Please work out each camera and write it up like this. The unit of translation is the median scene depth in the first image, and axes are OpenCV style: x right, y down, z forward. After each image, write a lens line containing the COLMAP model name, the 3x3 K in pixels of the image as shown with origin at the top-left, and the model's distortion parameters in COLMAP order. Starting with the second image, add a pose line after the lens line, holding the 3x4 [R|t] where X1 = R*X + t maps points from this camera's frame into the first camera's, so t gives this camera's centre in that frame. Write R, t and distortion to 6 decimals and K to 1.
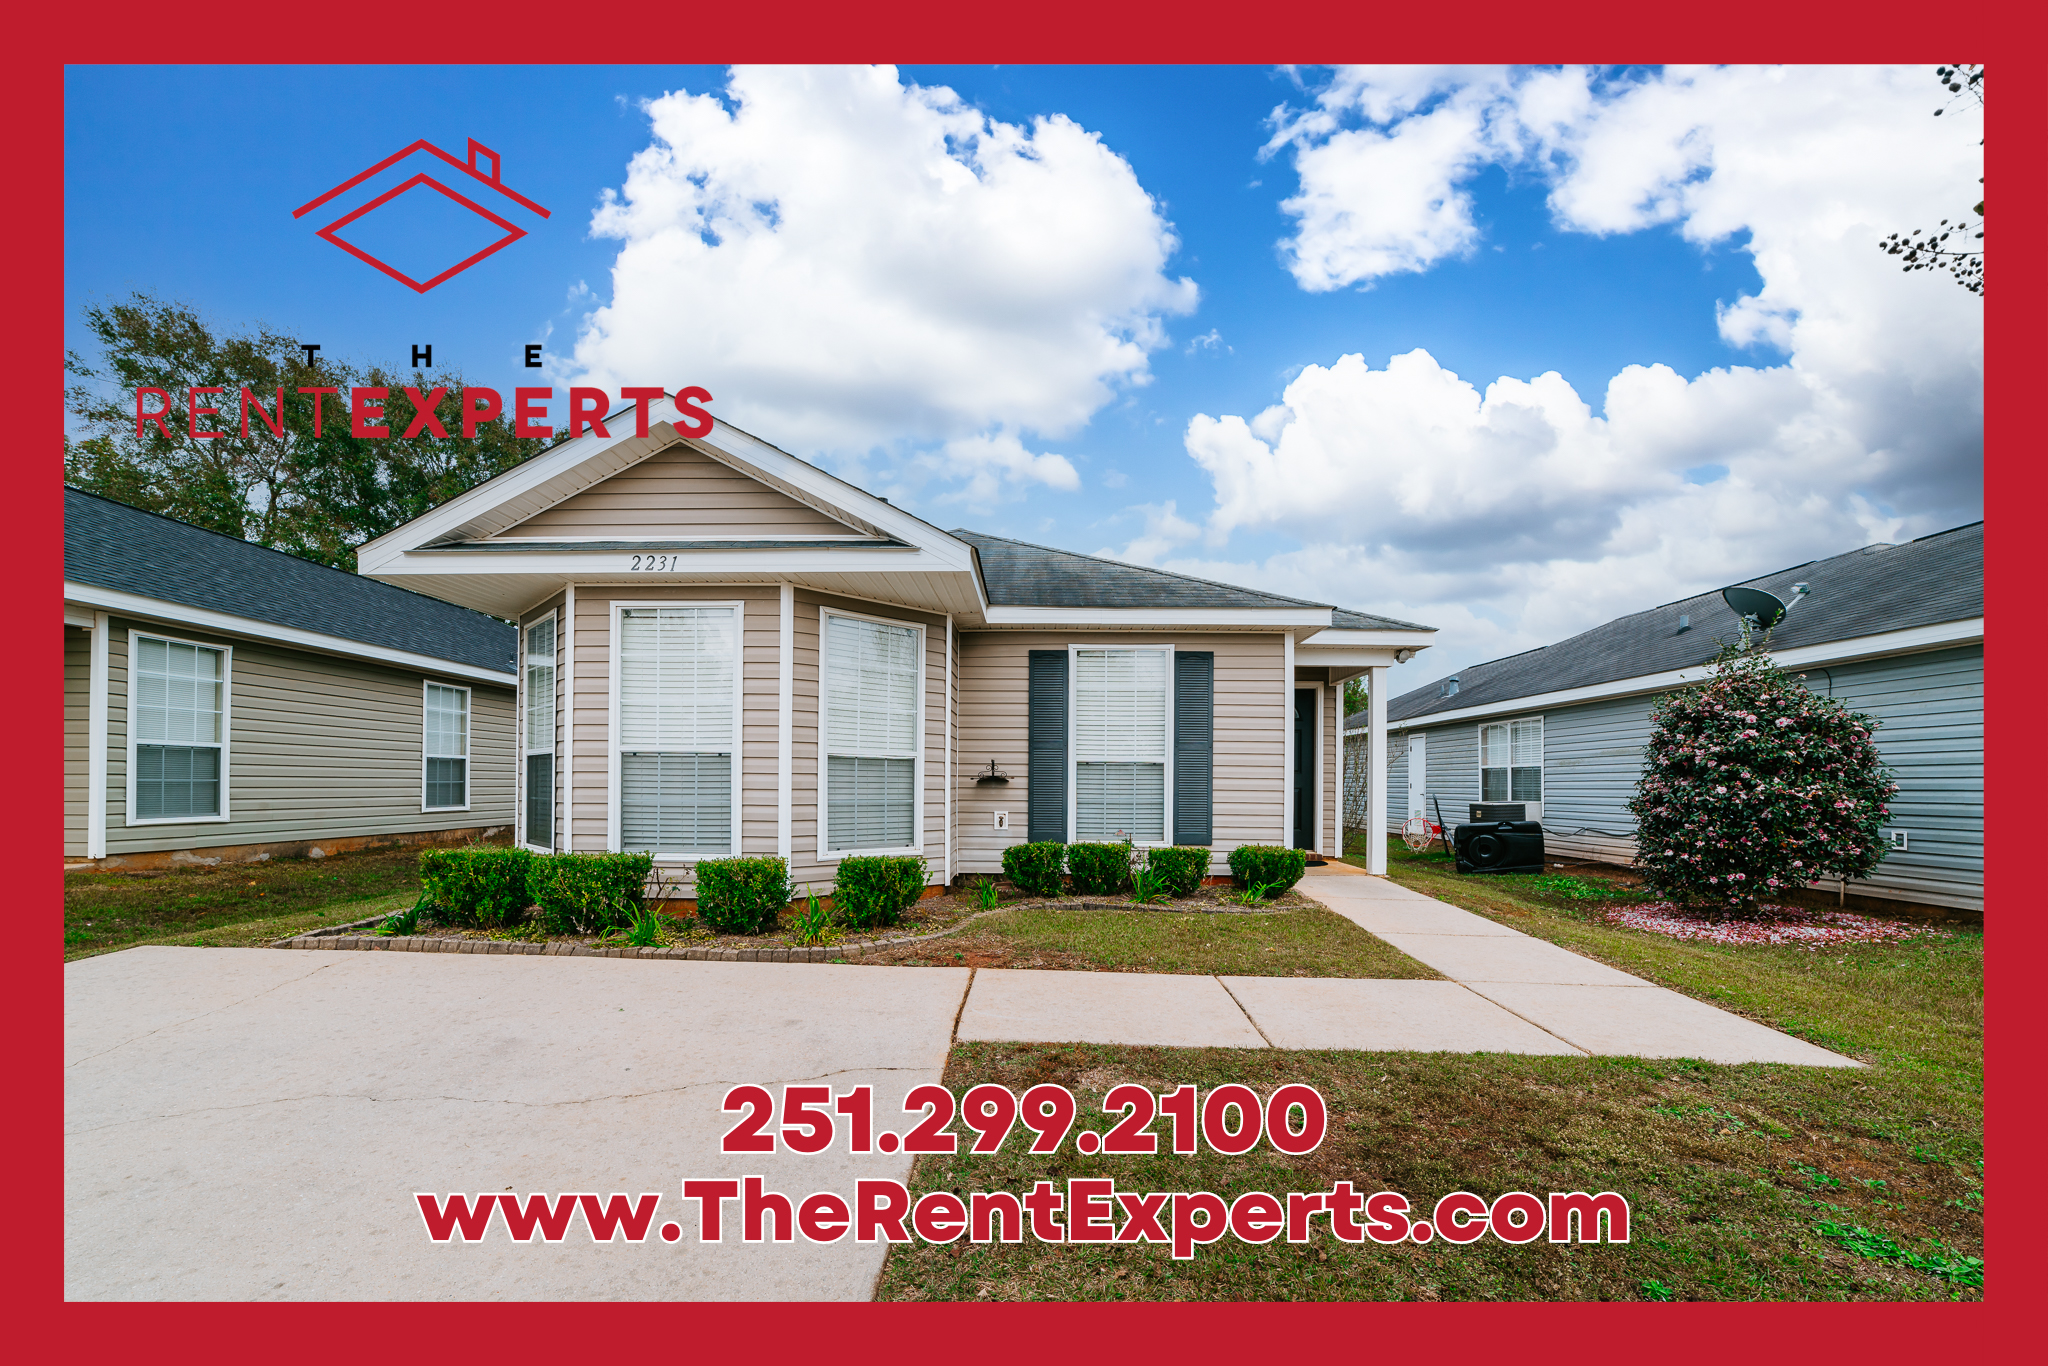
lens RADIAL K [[808.8, 0, 1021.7], [0, 808.8, 778.7], [0, 0, 1]] dist [-0.000445, -0.000015]
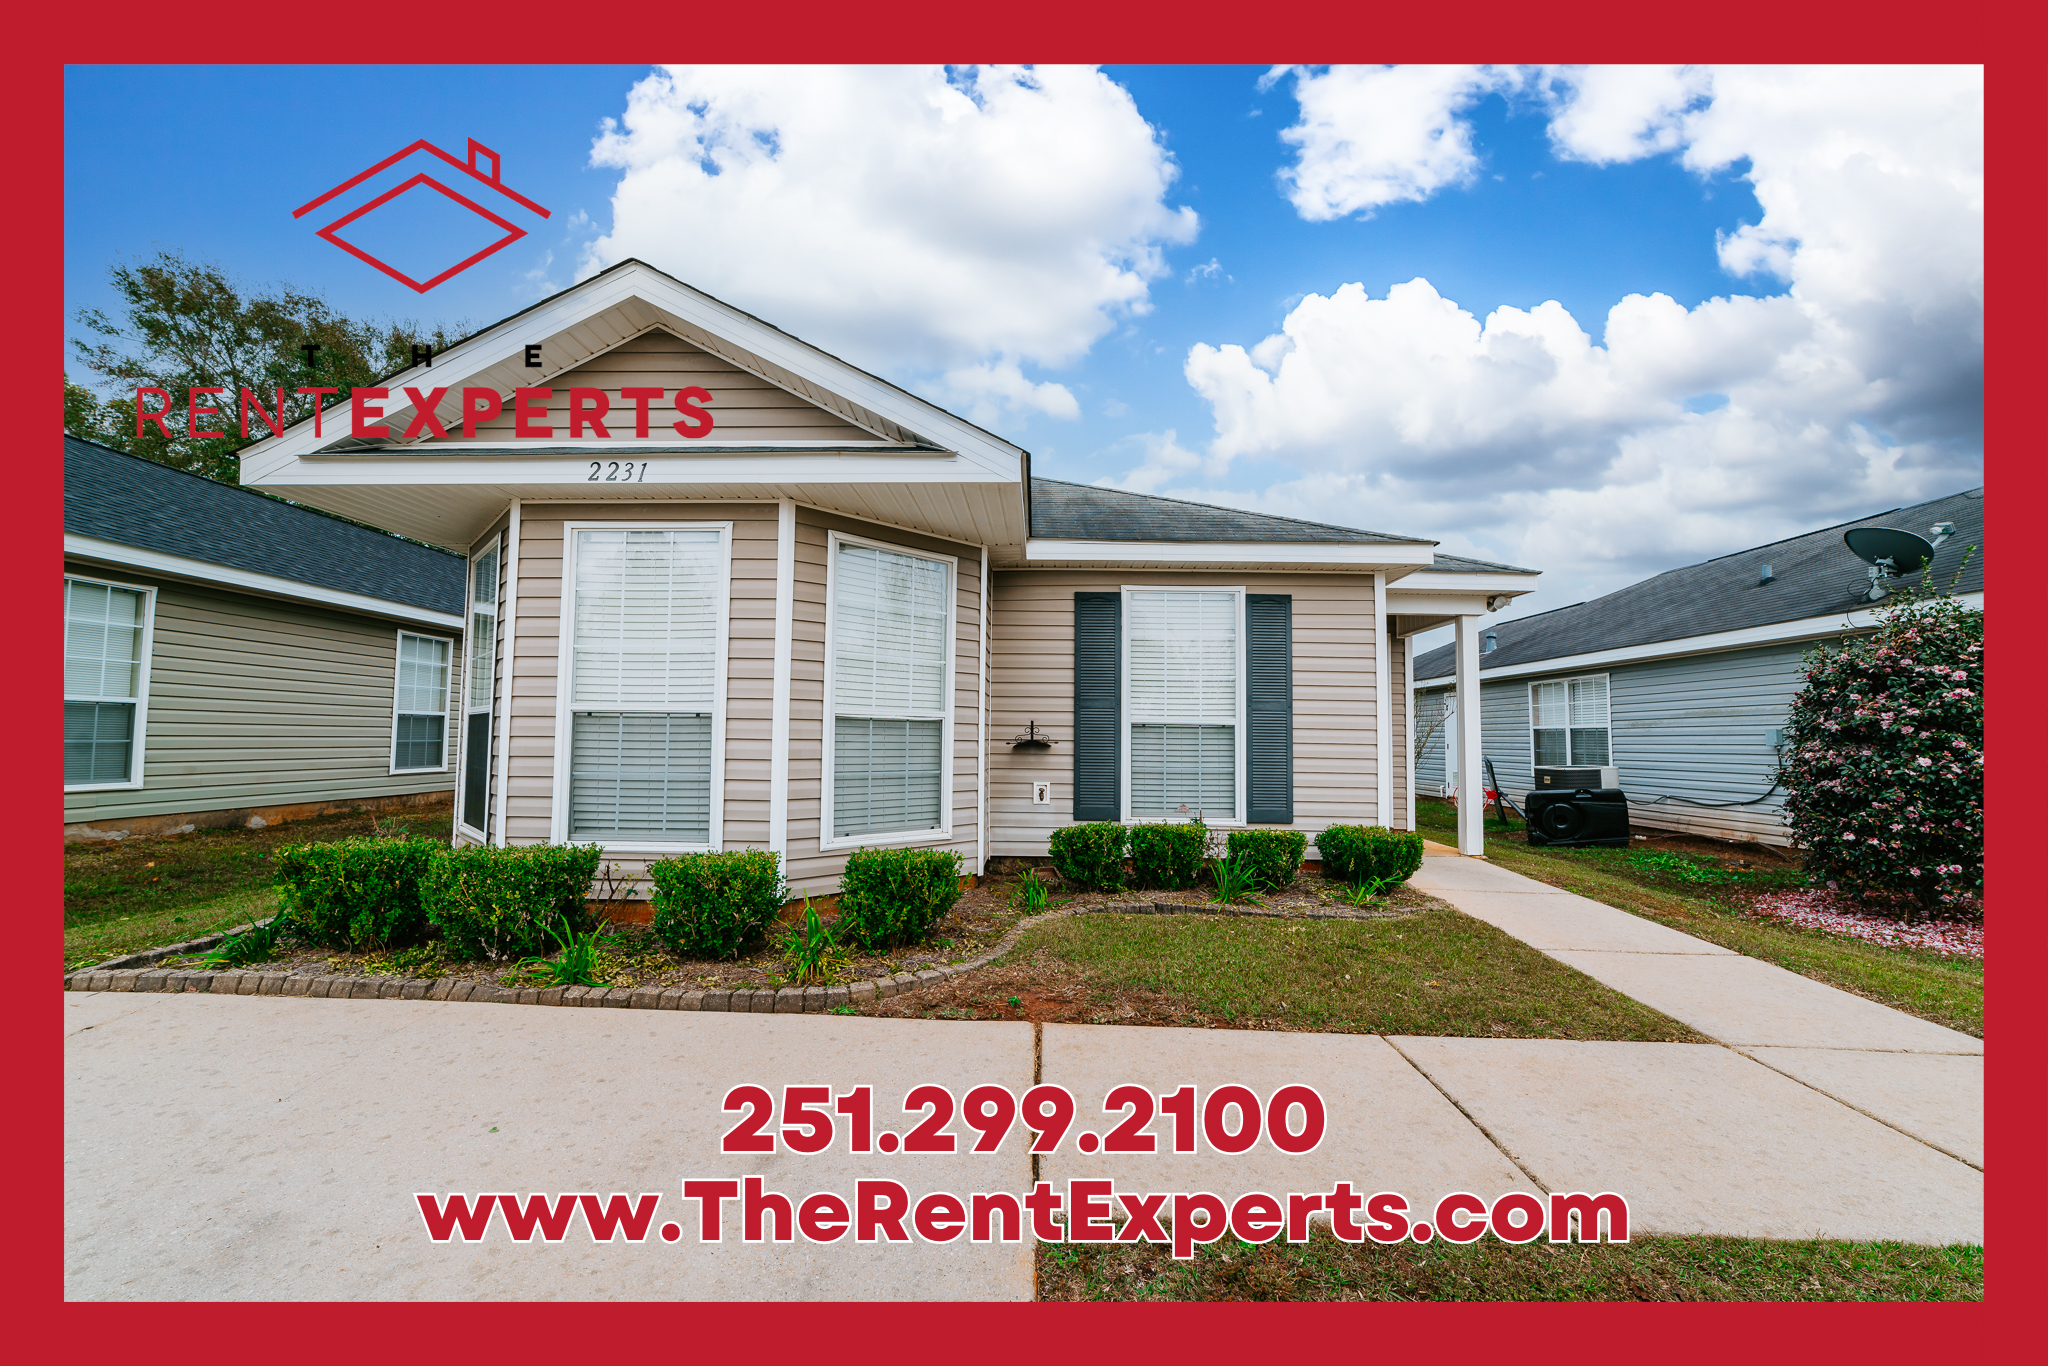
lens RADIAL K [[775.5, 0, 1026.4], [0, 775.5, 697.8], [0, 0, 1]] dist [0.000110, 0.000437]
pose [[0.999993, 0.003596, 0.001333, -0.045520], [-0.003530, 0.998914, -0.046460, -0.010635], [-0.001499, 0.046455, 0.998919, 0.202912]]
